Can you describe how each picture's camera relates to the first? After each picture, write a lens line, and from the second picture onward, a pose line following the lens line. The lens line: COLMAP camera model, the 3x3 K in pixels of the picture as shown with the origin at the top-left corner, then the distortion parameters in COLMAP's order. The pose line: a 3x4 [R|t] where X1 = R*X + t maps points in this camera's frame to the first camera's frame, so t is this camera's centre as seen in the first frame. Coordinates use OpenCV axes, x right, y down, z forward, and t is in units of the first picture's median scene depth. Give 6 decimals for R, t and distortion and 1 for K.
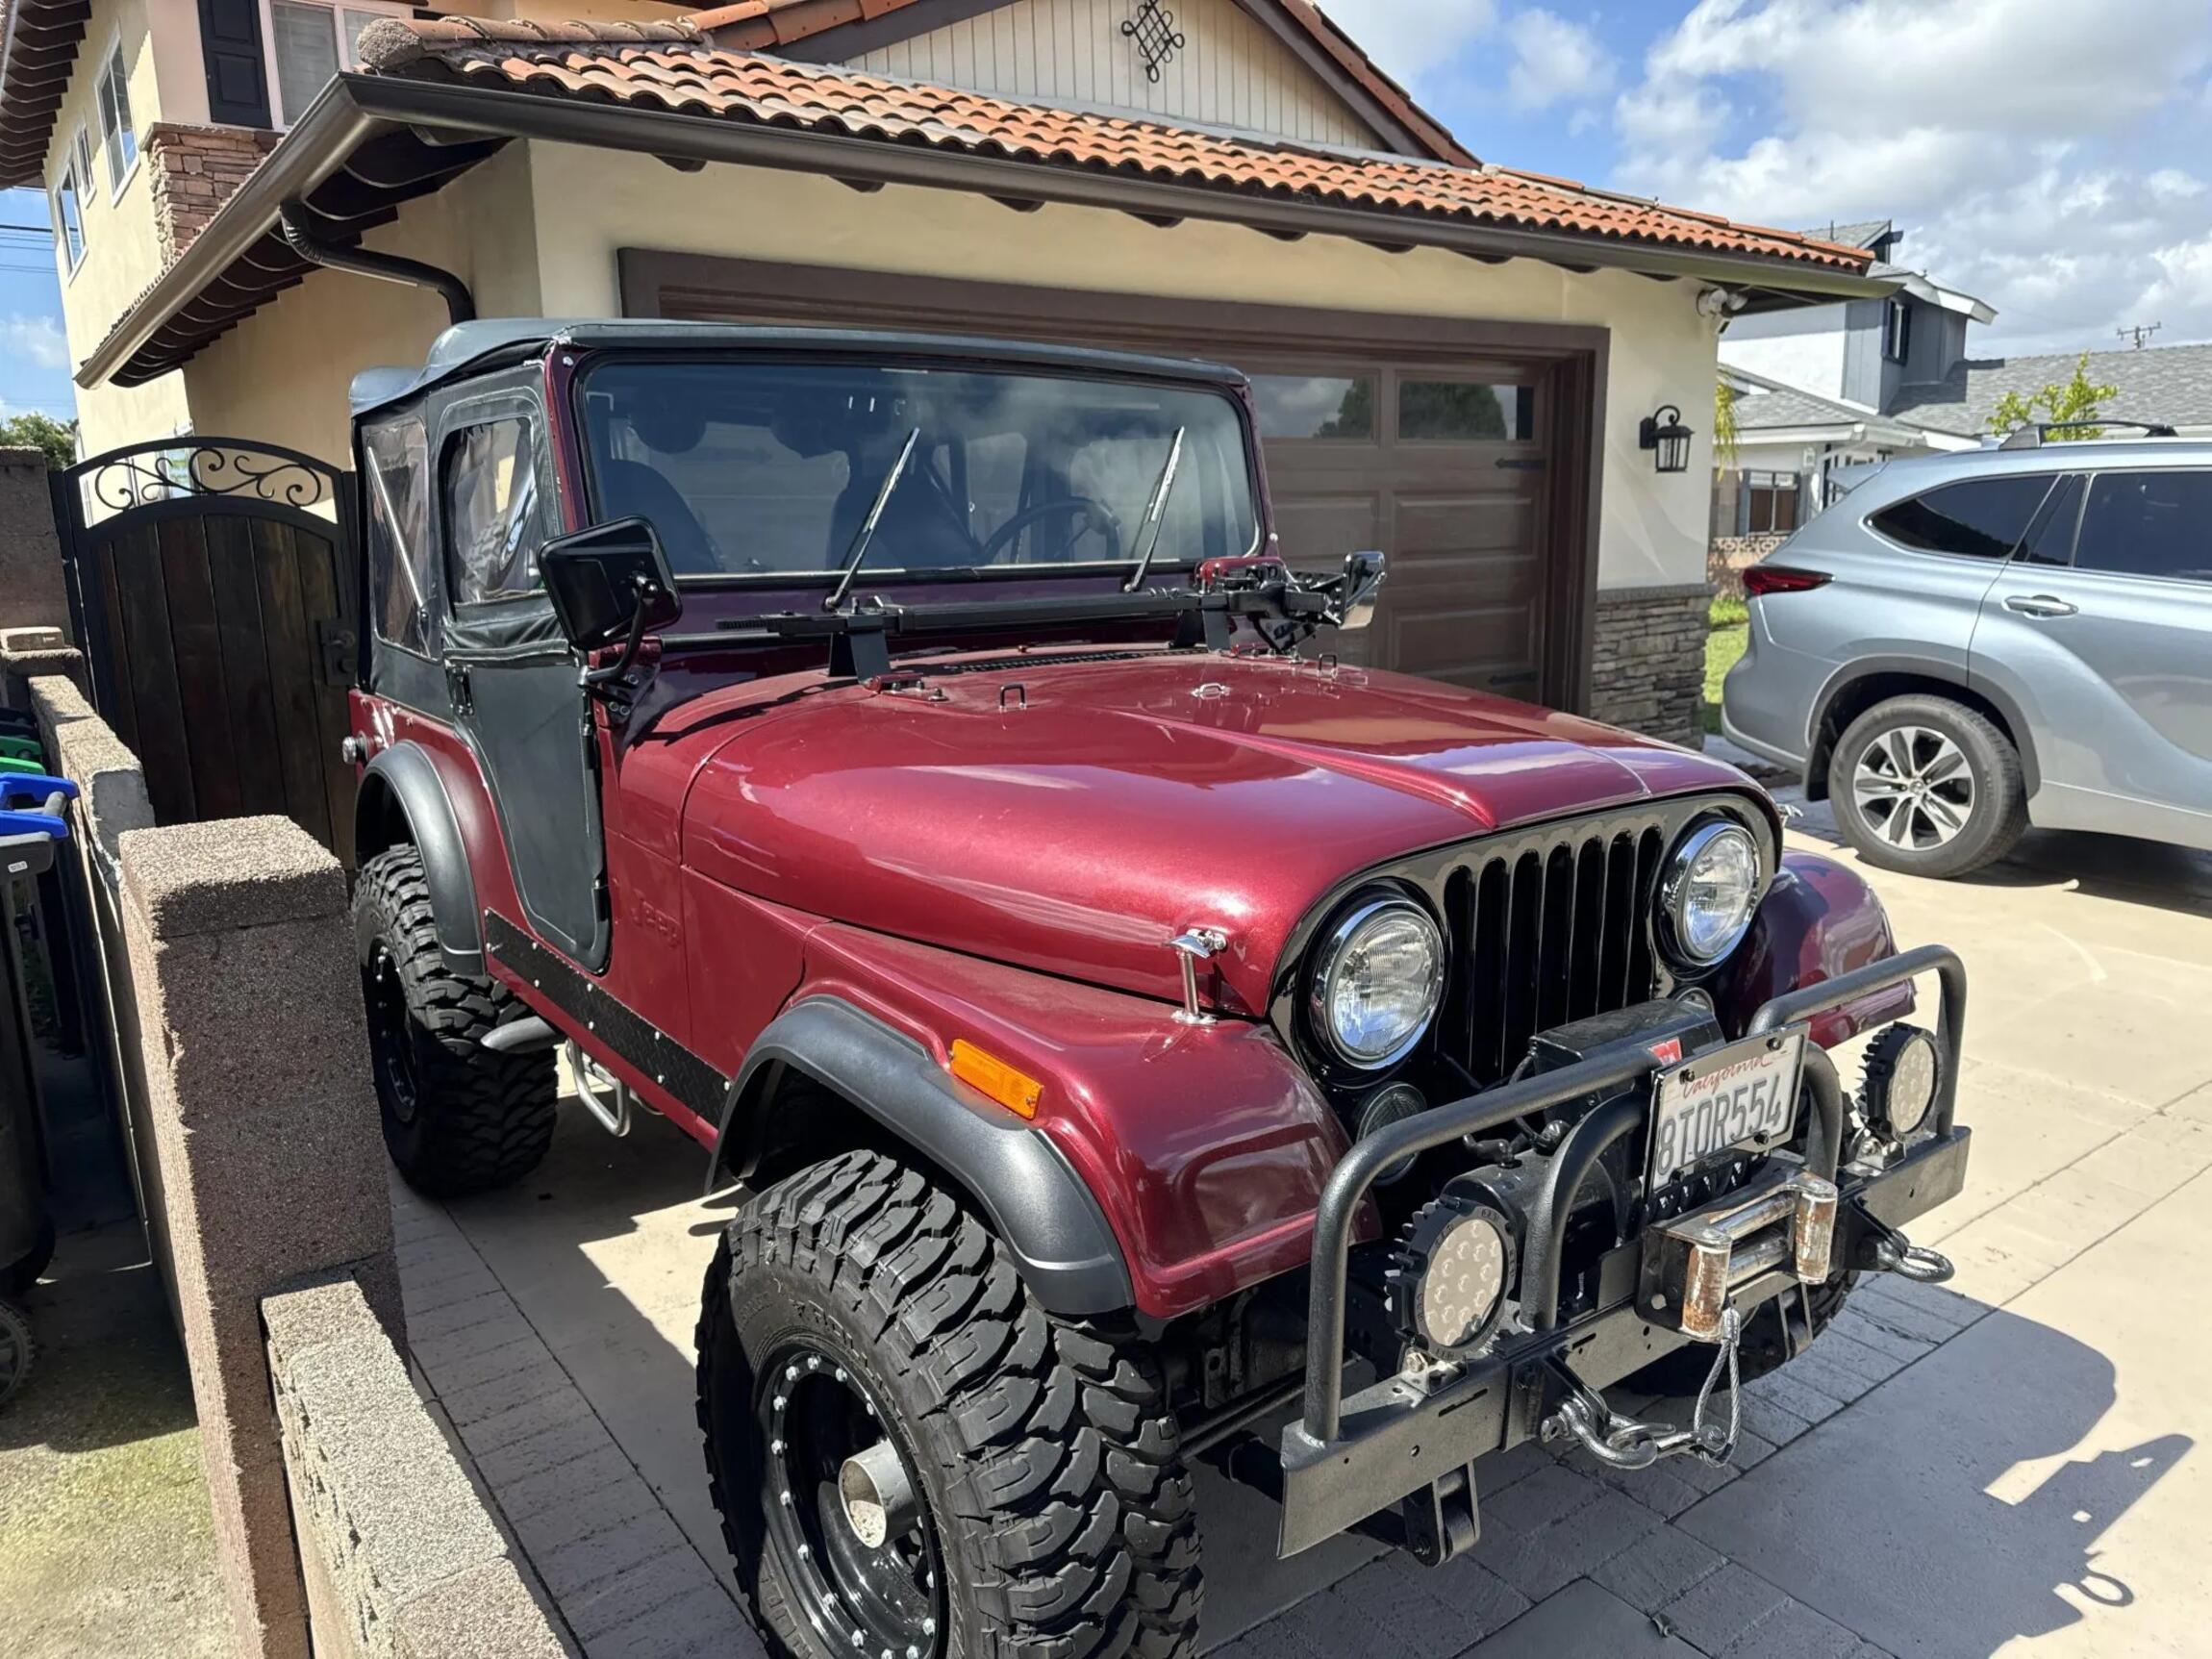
lens RADIAL K [[1562.9, 0, 1115.8], [0, 1562.9, 829.8], [0, 0, 1]] dist [0.016200, -0.026155]
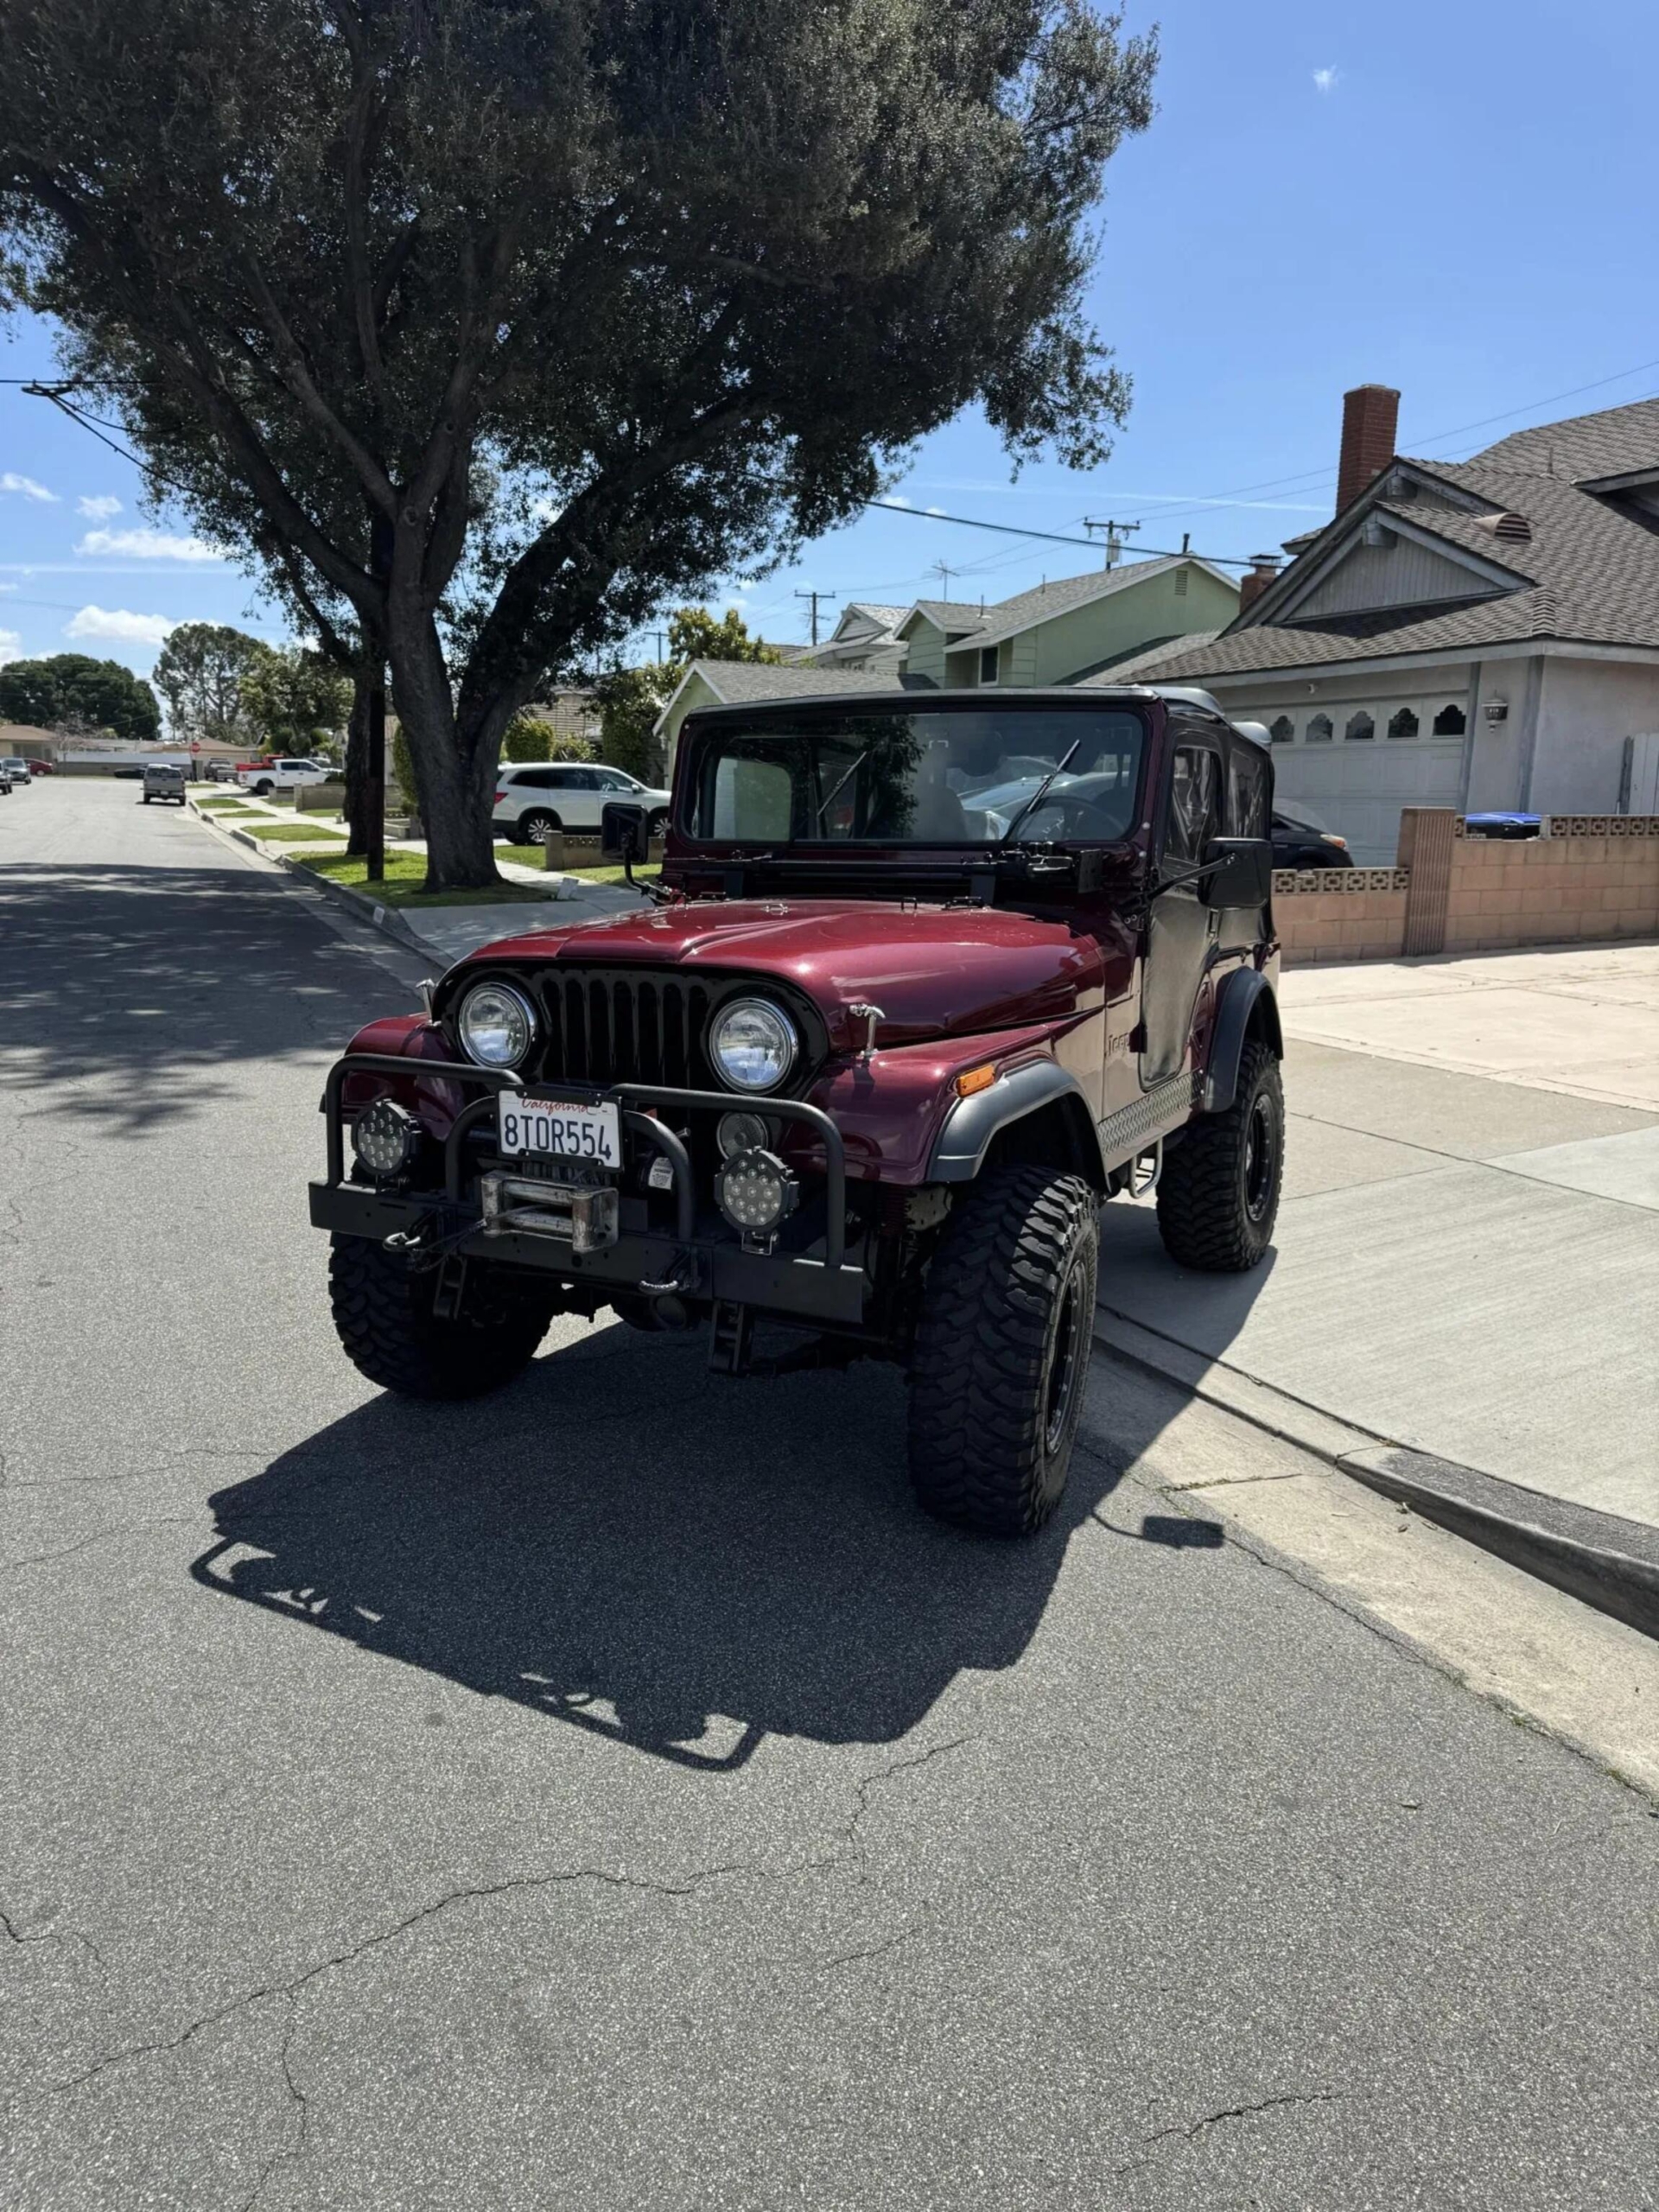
lens RADIAL K [[1601.1, 0, 860.1], [0, 1601.1, 1080.1], [0, 0, 1]] dist [0.022596, -0.025477]
pose [[0.444747, 0.137107, -0.885100, 1.206273], [-0.201852, 0.978134, 0.050091, -0.015666], [0.872614, 0.156381, 0.462698, 0.274498]]
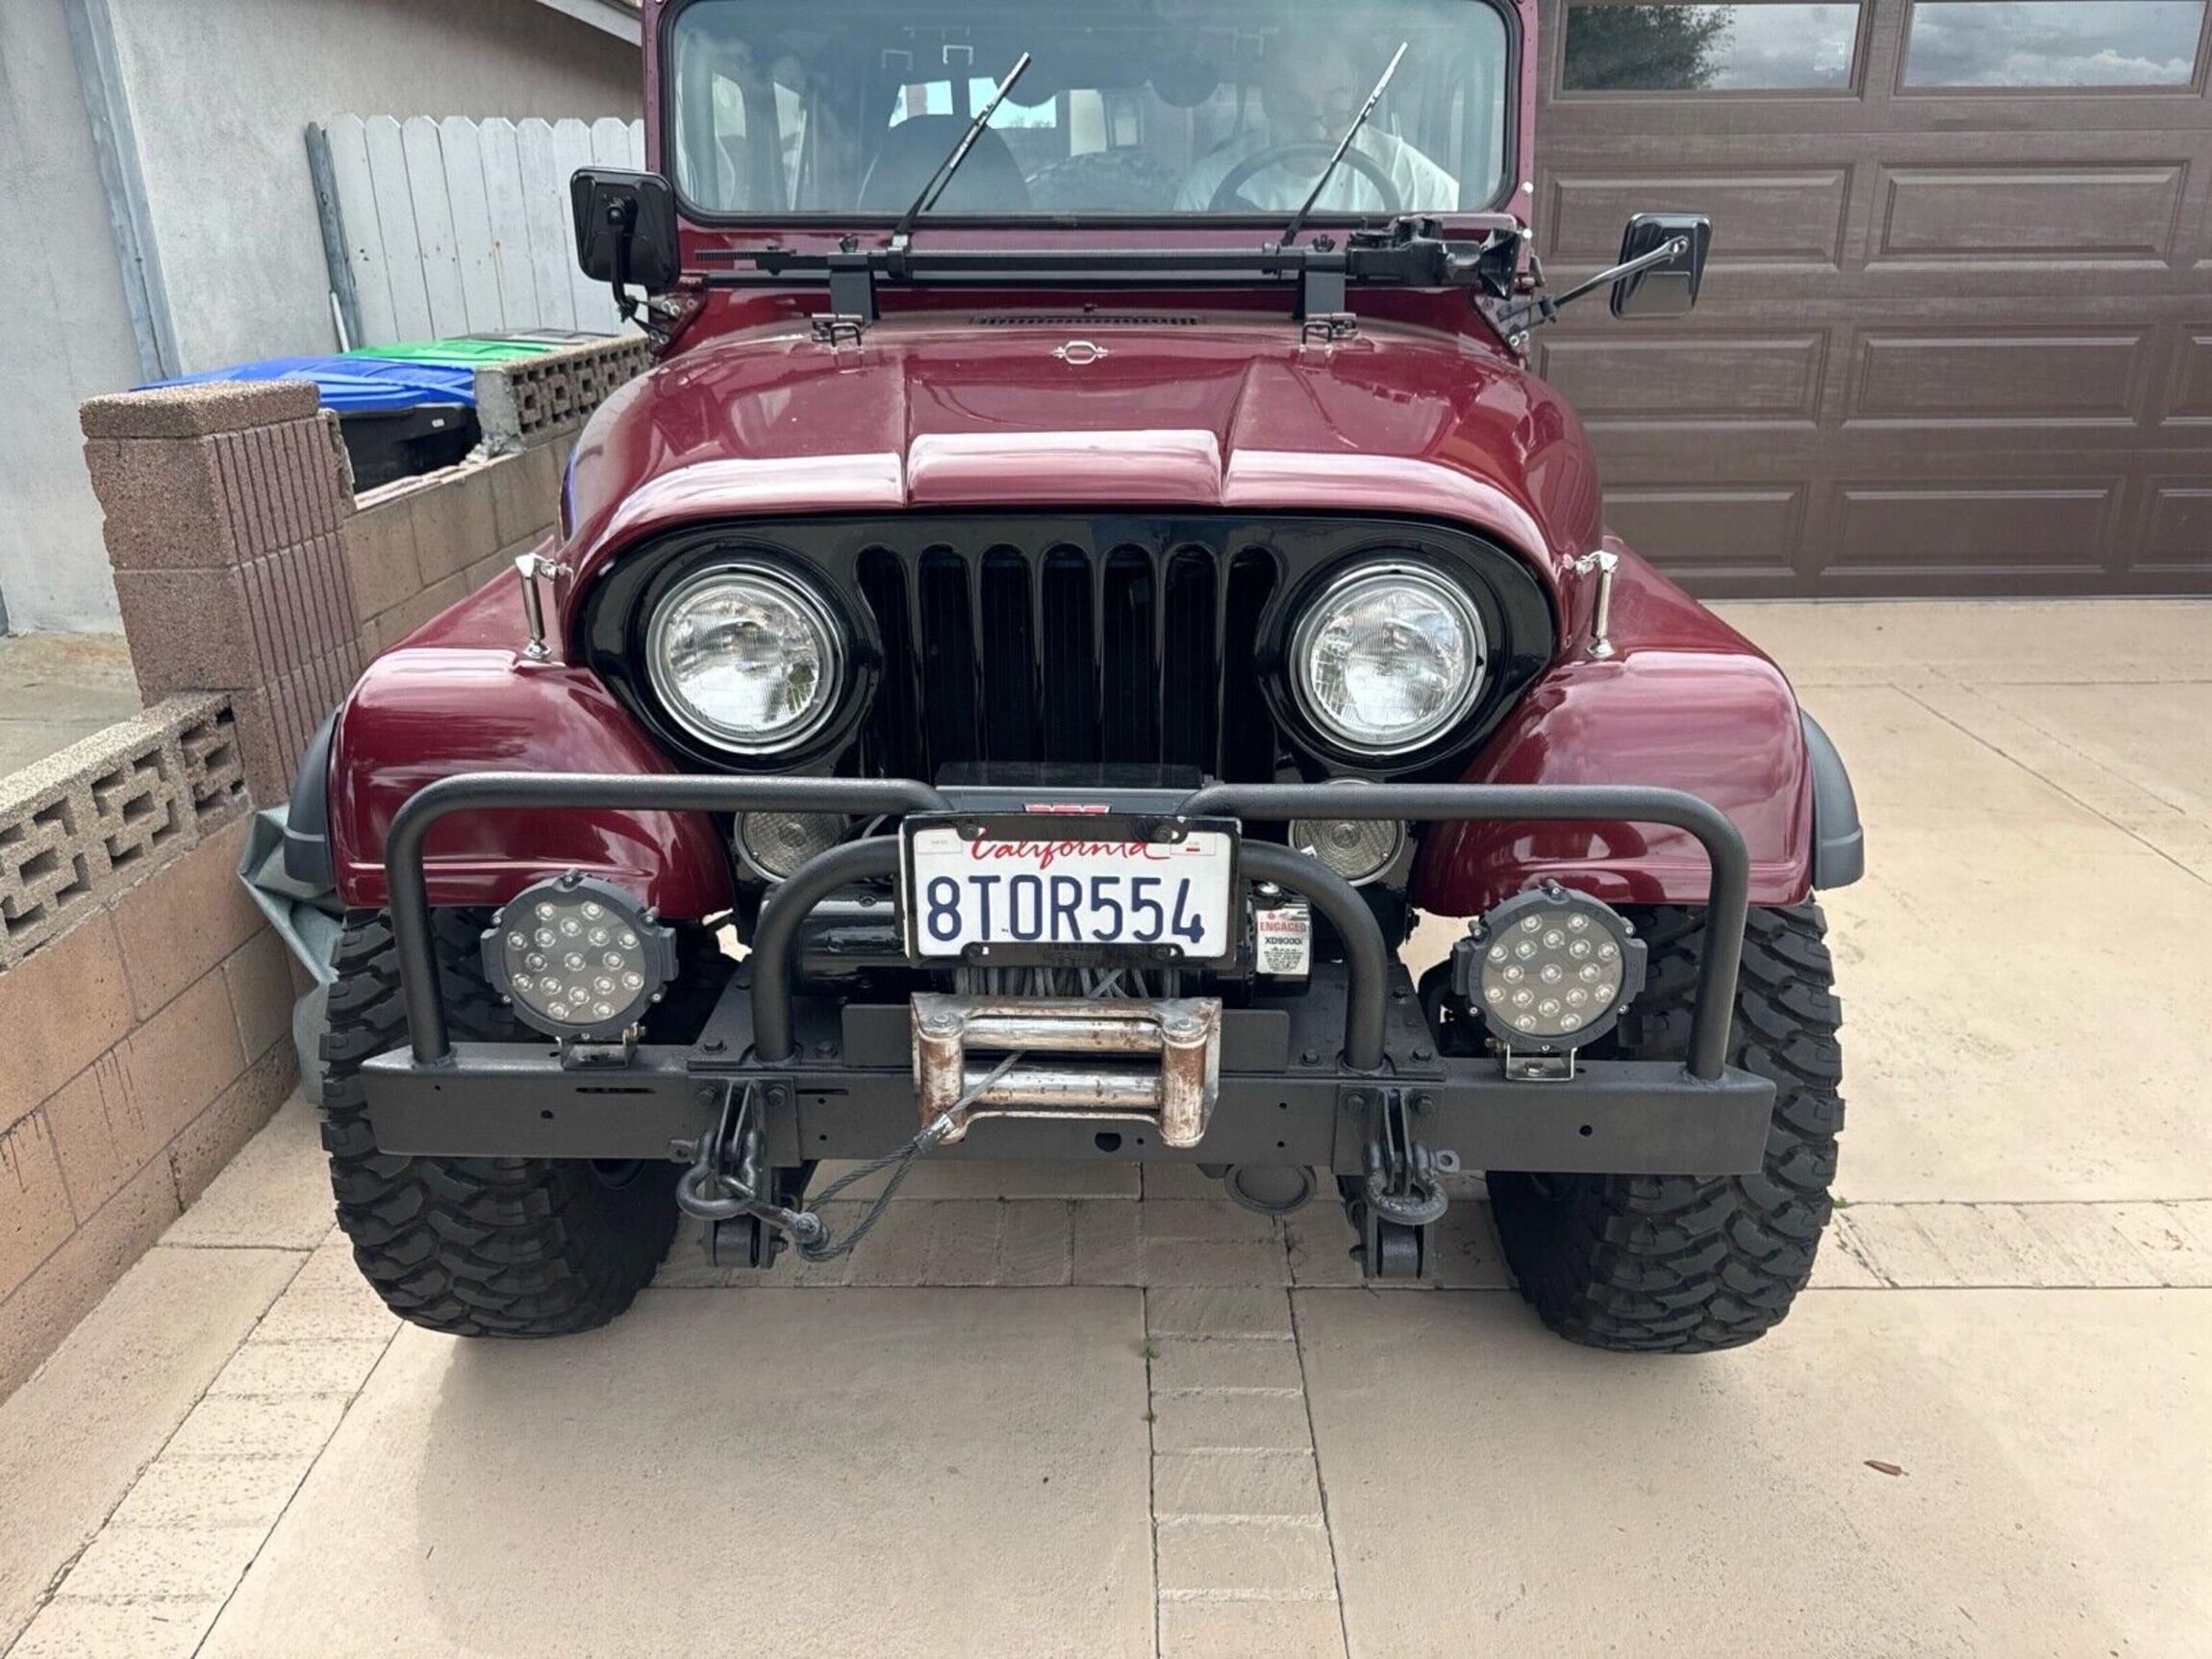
lens RADIAL K [[1601.1, 0, 1158.4], [0, 1601.1, 817.3], [0, 0, 1]] dist [0.022596, -0.025477]
pose [[0.807563, 0.218390, -0.547858, 0.502327], [-0.136255, 0.972871, 0.186966, -0.010481], [0.573827, -0.076338, 0.815411, 0.212910]]
